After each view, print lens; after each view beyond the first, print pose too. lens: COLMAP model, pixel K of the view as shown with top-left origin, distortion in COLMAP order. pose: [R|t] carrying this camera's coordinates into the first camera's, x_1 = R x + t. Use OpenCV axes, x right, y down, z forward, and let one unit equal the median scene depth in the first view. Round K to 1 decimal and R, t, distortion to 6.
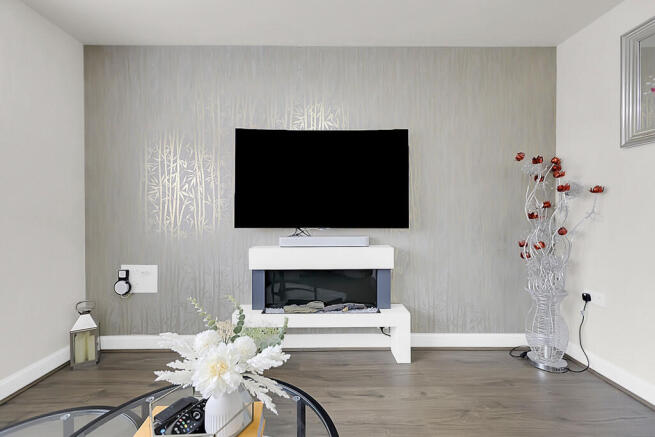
lens RADIAL K [[272.5, 0, 327.1], [0, 272.5, 216.2], [0, 0, 1]] dist [-0.001703, -0.000330]
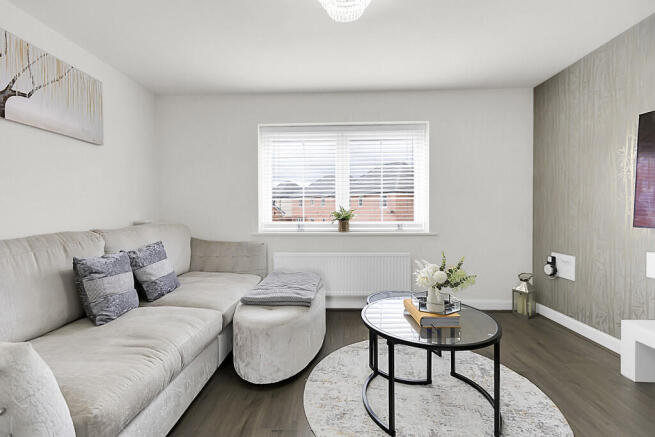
lens RADIAL K [[296.5, 0, 327.5], [0, 296.5, 218.5], [0, 0, 1]] dist [-0.001795, -0.000433]
pose [[-0.028996, 0.026054, -0.999240, 0.639481], [-0.012681, 0.999570, 0.026431, 0.002047], [0.999499, 0.013438, -0.028653, 0.012082]]
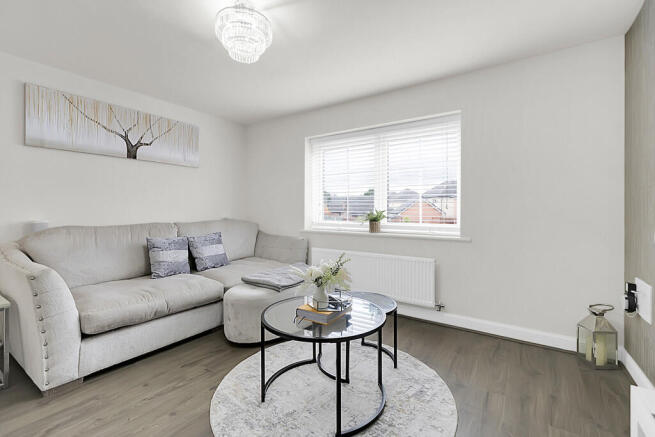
lens RADIAL K [[299.5, 0, 326.6], [0, 299.5, 214.8], [0, 0, 1]] dist [0.001182, 0.000271]
pose [[-0.569473, 0.010999, -0.821937, 0.537910], [-0.017767, 0.999512, 0.025685, -0.018573], [0.821818, 0.029230, -0.569000, 0.756455]]
